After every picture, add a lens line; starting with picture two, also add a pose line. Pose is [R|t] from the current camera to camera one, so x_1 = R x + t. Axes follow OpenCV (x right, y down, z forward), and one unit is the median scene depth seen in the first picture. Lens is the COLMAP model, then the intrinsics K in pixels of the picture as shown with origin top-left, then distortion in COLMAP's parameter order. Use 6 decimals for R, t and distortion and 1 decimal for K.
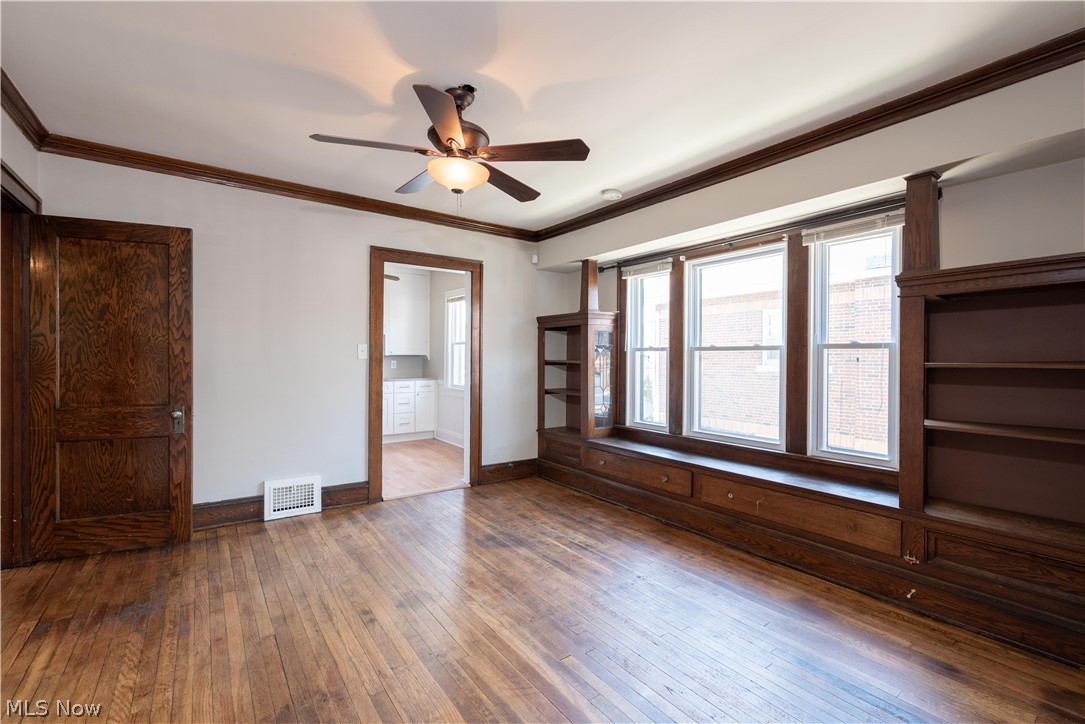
lens RADIAL K [[467.0, 0, 540.4], [0, 467.0, 359.6], [0, 0, 1]] dist [0.002090, 0.000951]
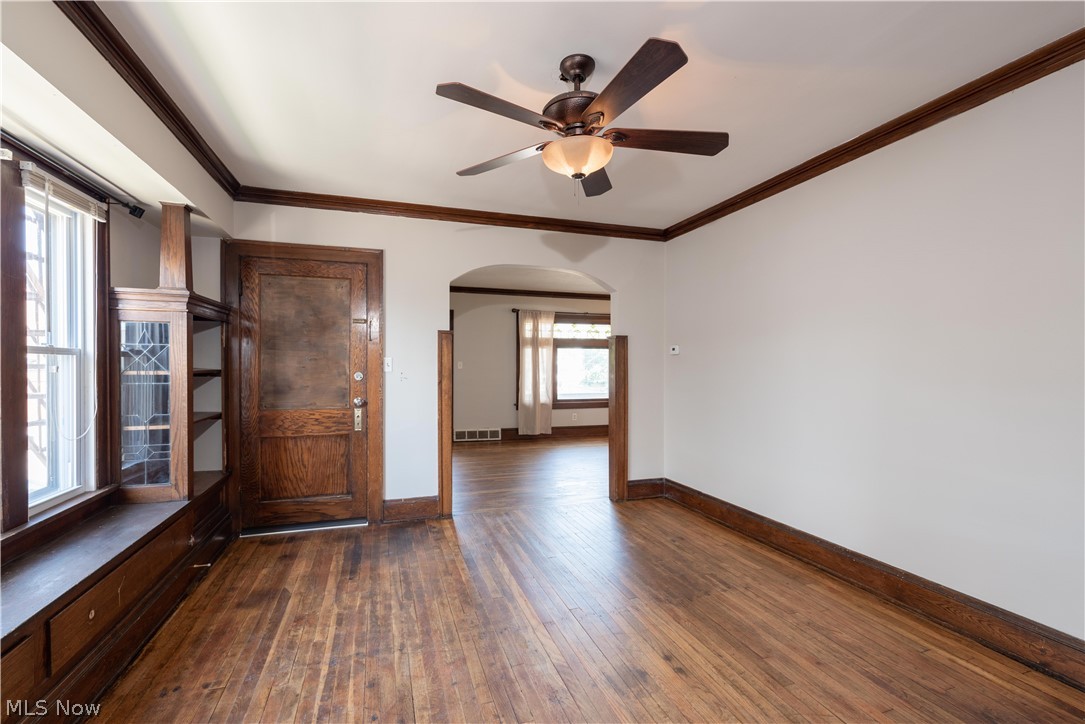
lens RADIAL K [[467.0, 0, 540.1], [0, 467.0, 364.4], [0, 0, 1]] dist [0.002090, 0.000951]
pose [[-0.955656, -0.007259, 0.294395, -0.428652], [-0.003176, 0.999892, 0.014345, -0.035053], [-0.294468, 0.012774, -0.955576, 2.152789]]
